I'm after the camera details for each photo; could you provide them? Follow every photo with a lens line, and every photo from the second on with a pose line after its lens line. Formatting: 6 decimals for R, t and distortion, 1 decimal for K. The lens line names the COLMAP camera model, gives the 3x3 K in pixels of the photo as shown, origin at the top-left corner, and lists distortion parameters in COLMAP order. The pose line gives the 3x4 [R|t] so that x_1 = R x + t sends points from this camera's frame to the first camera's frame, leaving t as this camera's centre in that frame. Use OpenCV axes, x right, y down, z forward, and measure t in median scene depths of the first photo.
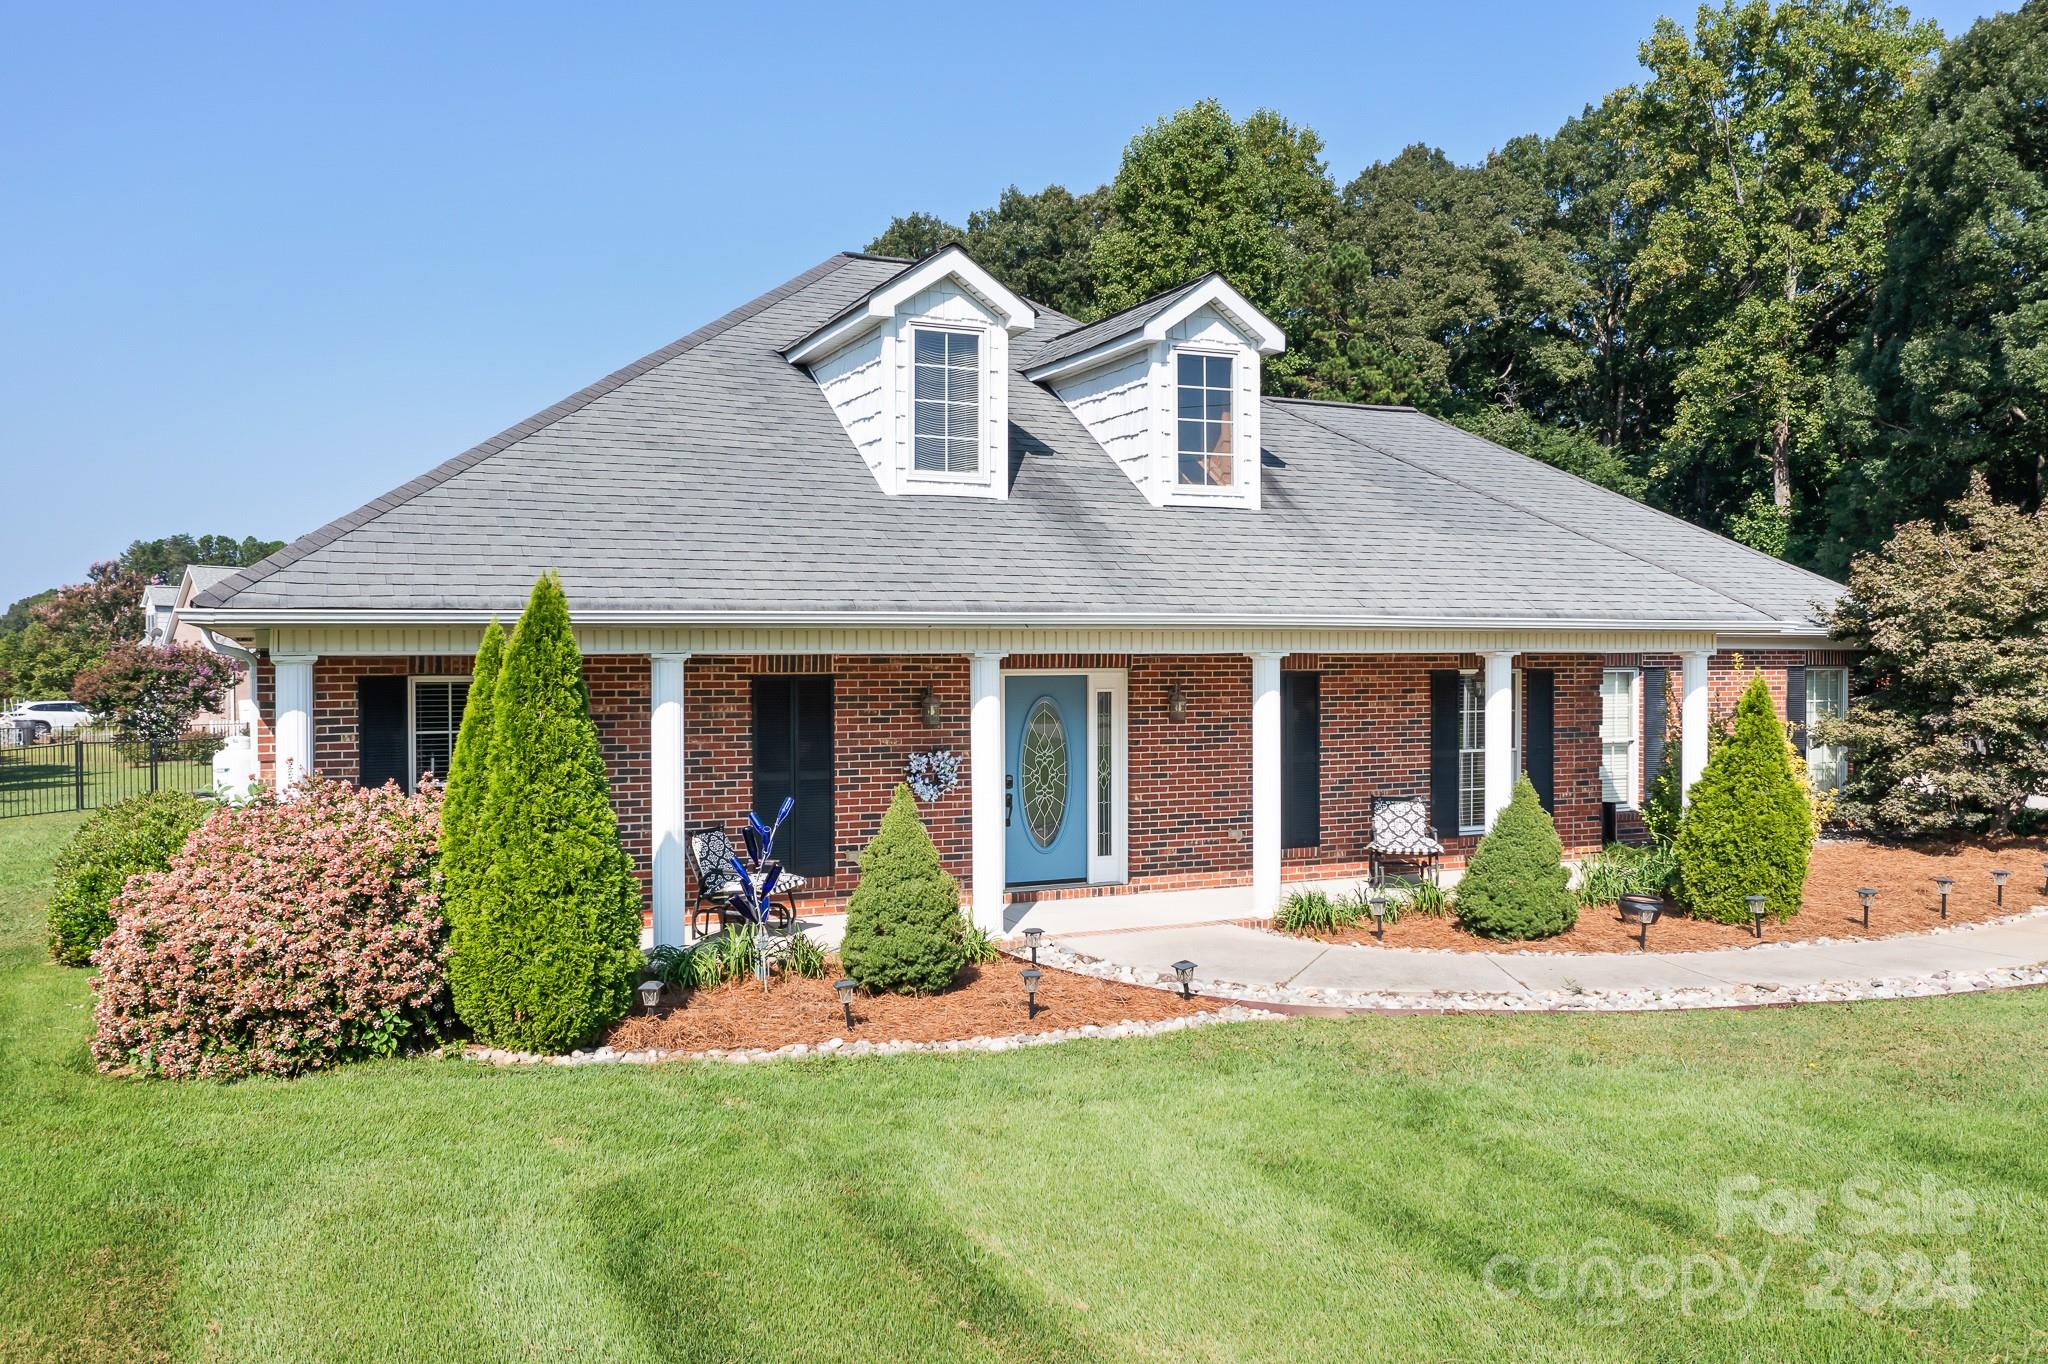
lens RADIAL K [[1635.0, 0, 1013.7], [0, 1635.0, 680.7], [0, 0, 1]] dist [-0.021386, 0.006887]
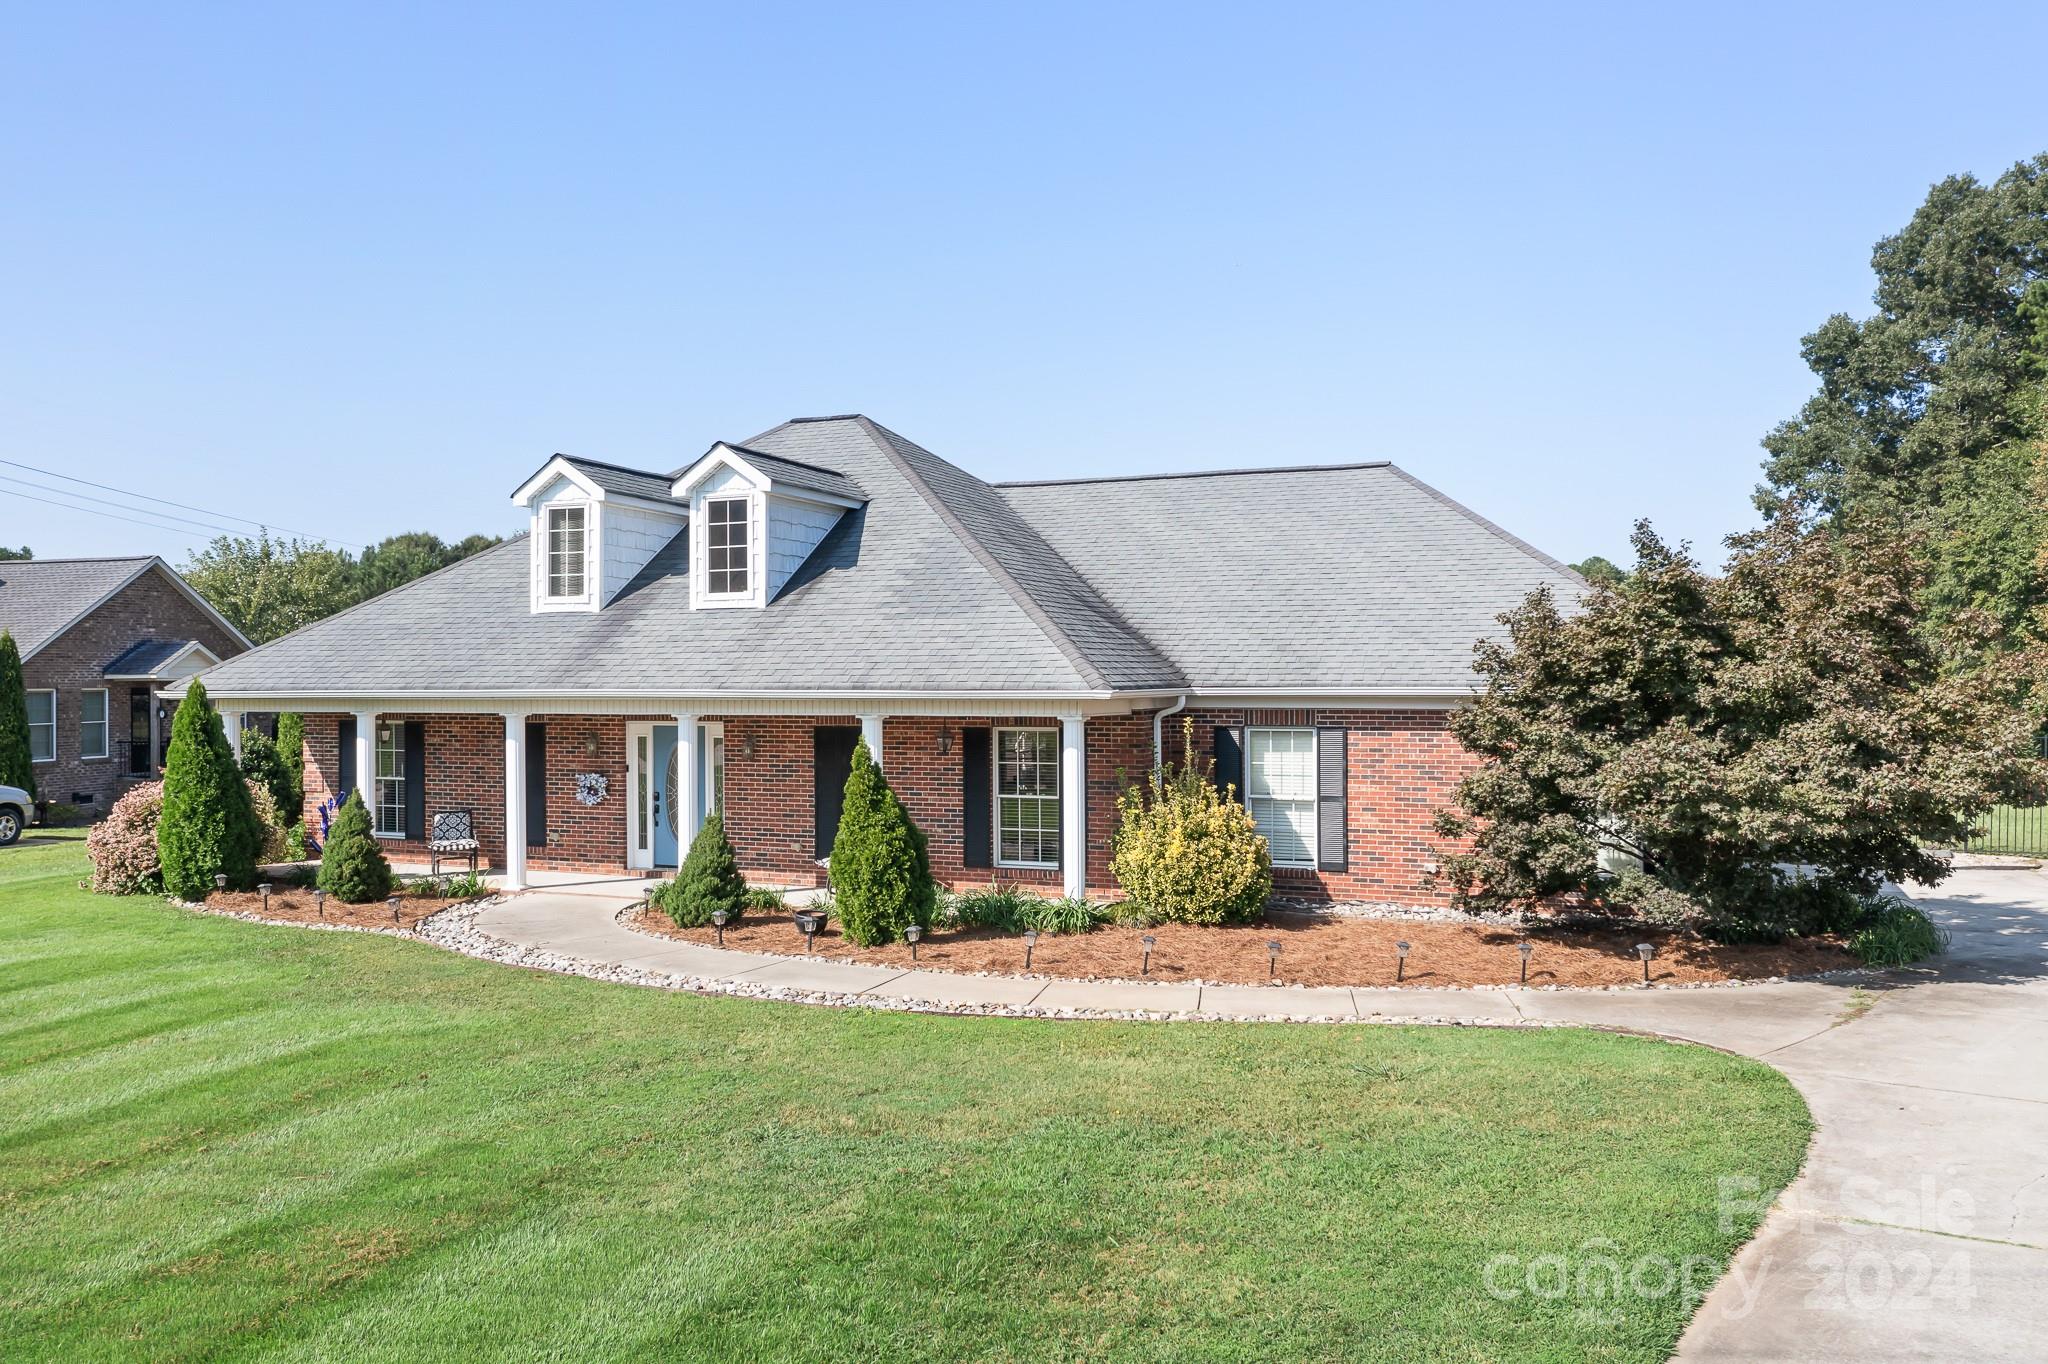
lens RADIAL K [[1635.0, 0, 1009.6], [0, 1635.0, 679.4], [0, 0, 1]] dist [-0.021386, 0.006887]
pose [[0.675800, 0.002846, -0.737079, 1.293386], [-0.009474, 0.999943, -0.004825, -0.040217], [0.737024, 0.010244, 0.675789, 0.226992]]
